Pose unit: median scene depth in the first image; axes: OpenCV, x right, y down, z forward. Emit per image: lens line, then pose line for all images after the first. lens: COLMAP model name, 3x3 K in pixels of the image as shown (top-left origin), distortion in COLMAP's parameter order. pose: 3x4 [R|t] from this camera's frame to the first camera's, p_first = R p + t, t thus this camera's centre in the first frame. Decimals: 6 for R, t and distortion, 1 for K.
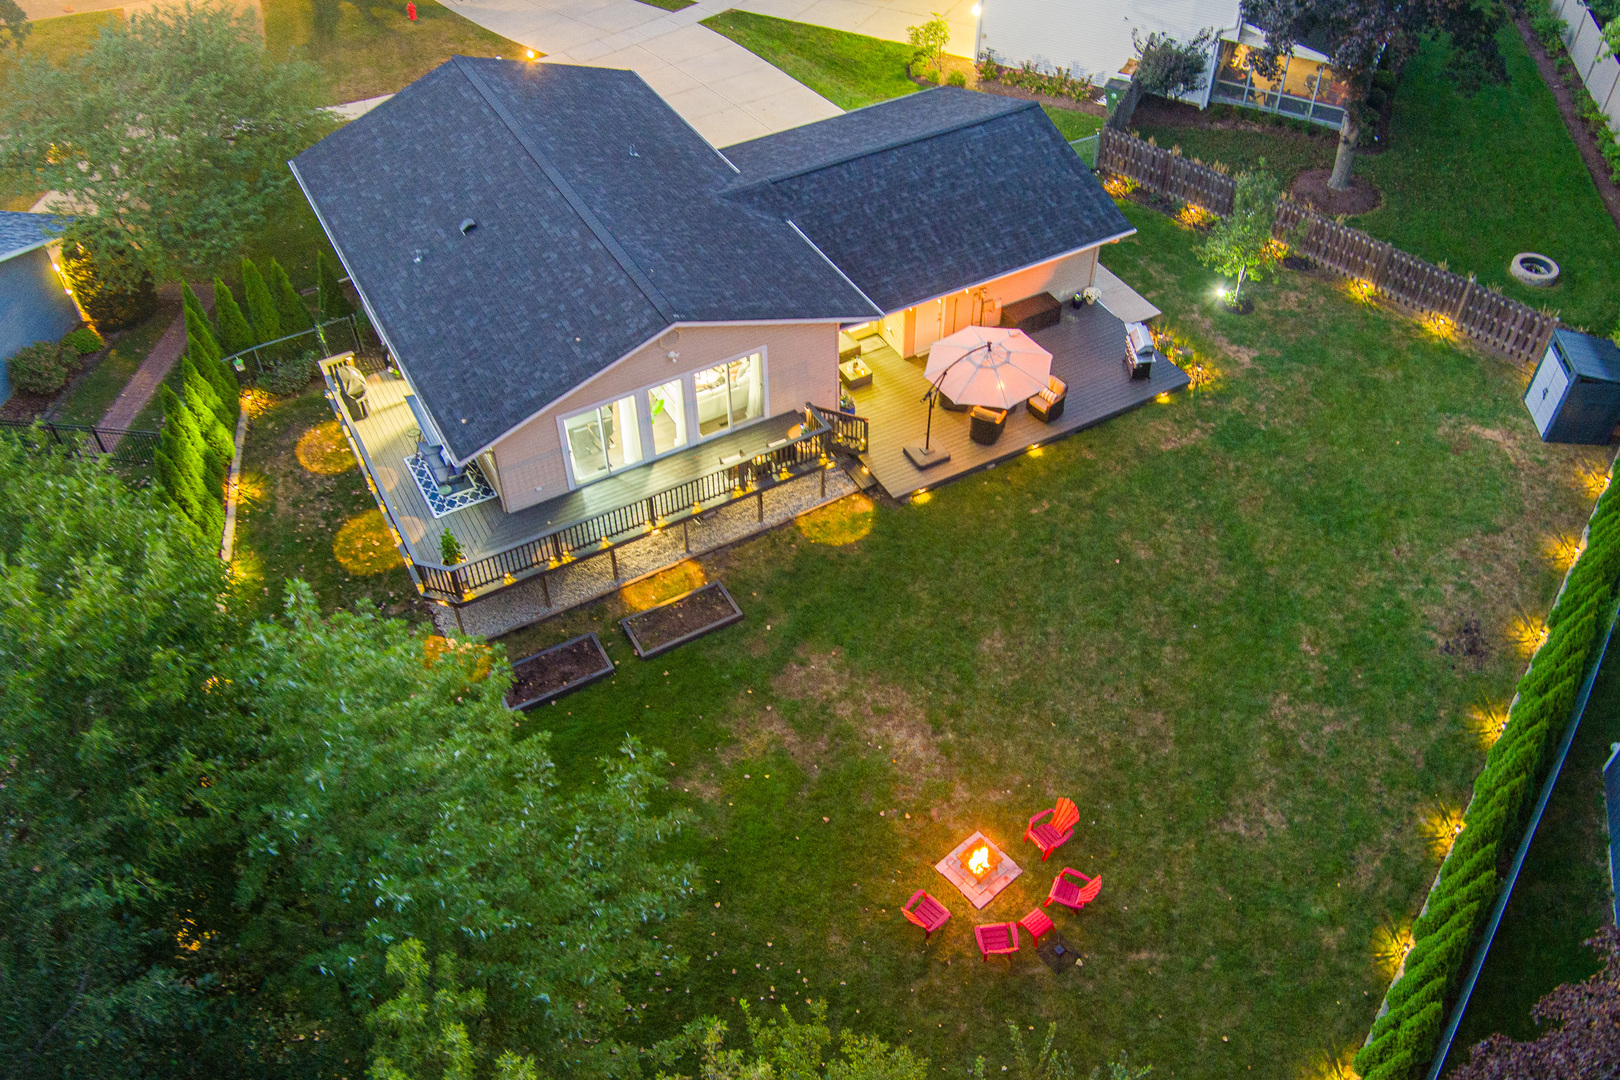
lens RADIAL K [[1305.5, 0, 822.5], [0, 1305.5, 542.1], [0, 0, 1]] dist [-0.028455, -0.091888]
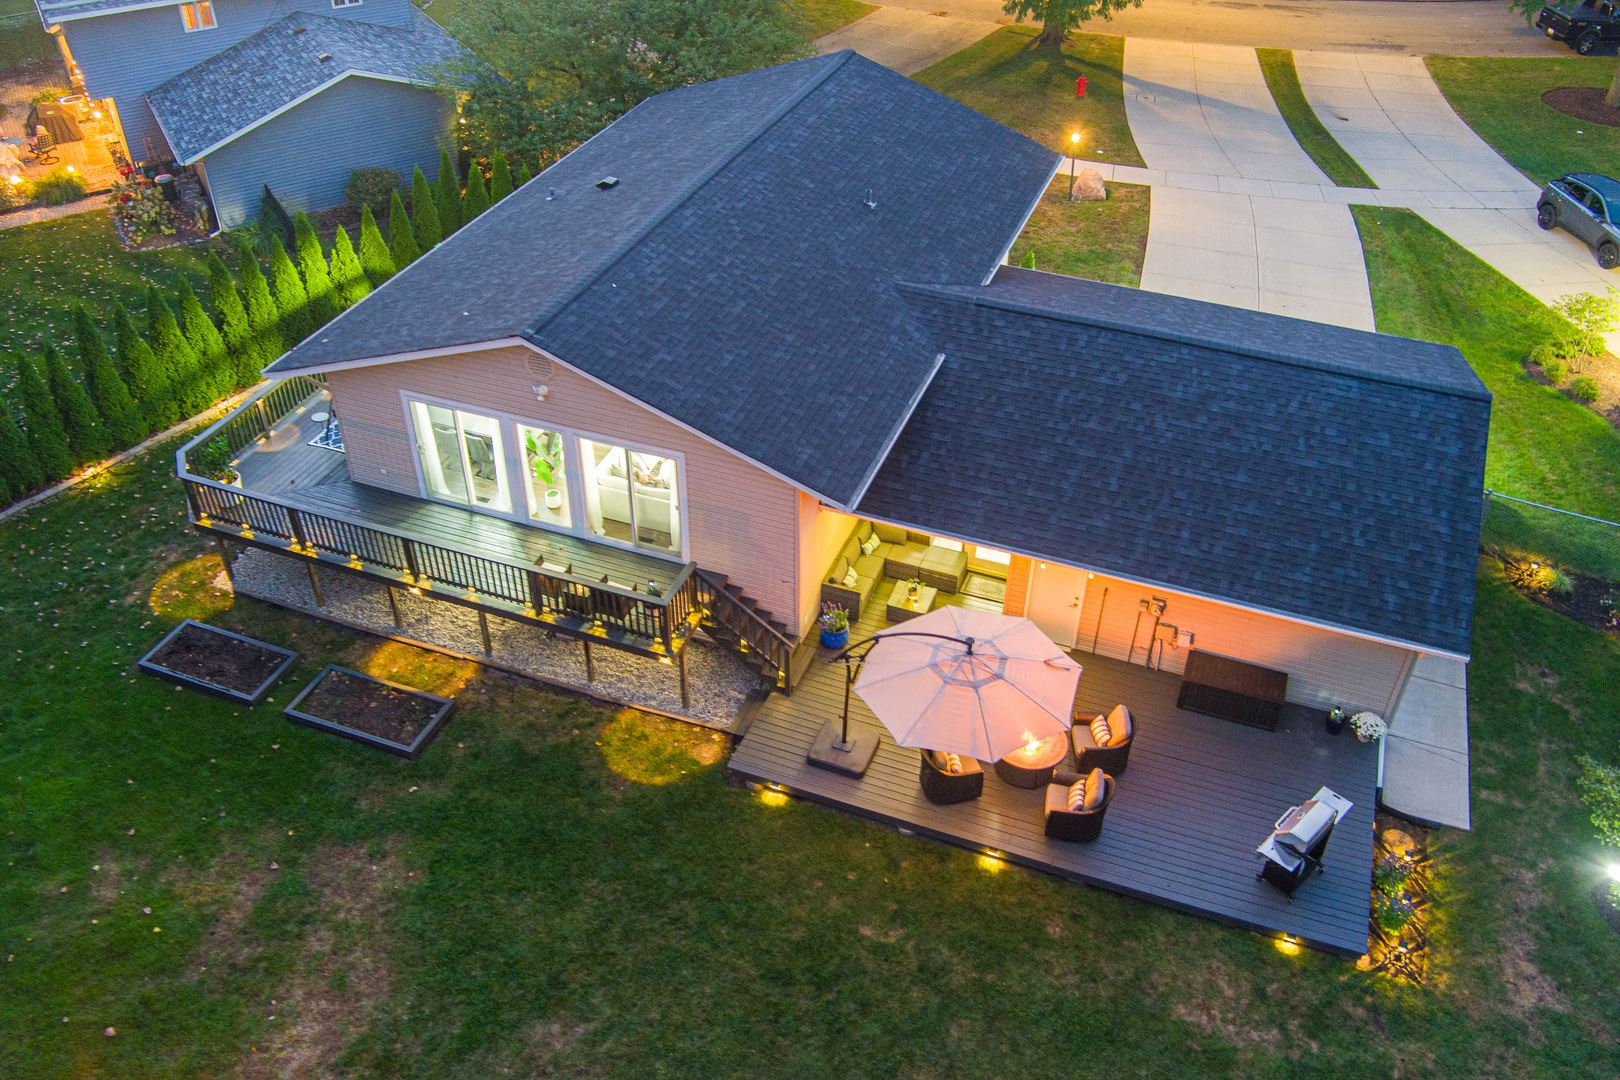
lens RADIAL K [[1305.5, 0, 822.5], [0, 1305.5, 542.1], [0, 0, 1]] dist [-0.028455, -0.091888]
pose [[0.646789, 0.480395, -0.592355, 0.419861], [-0.560564, 0.826087, 0.057873, -0.192199], [0.517138, 0.294621, 0.803596, 0.516024]]
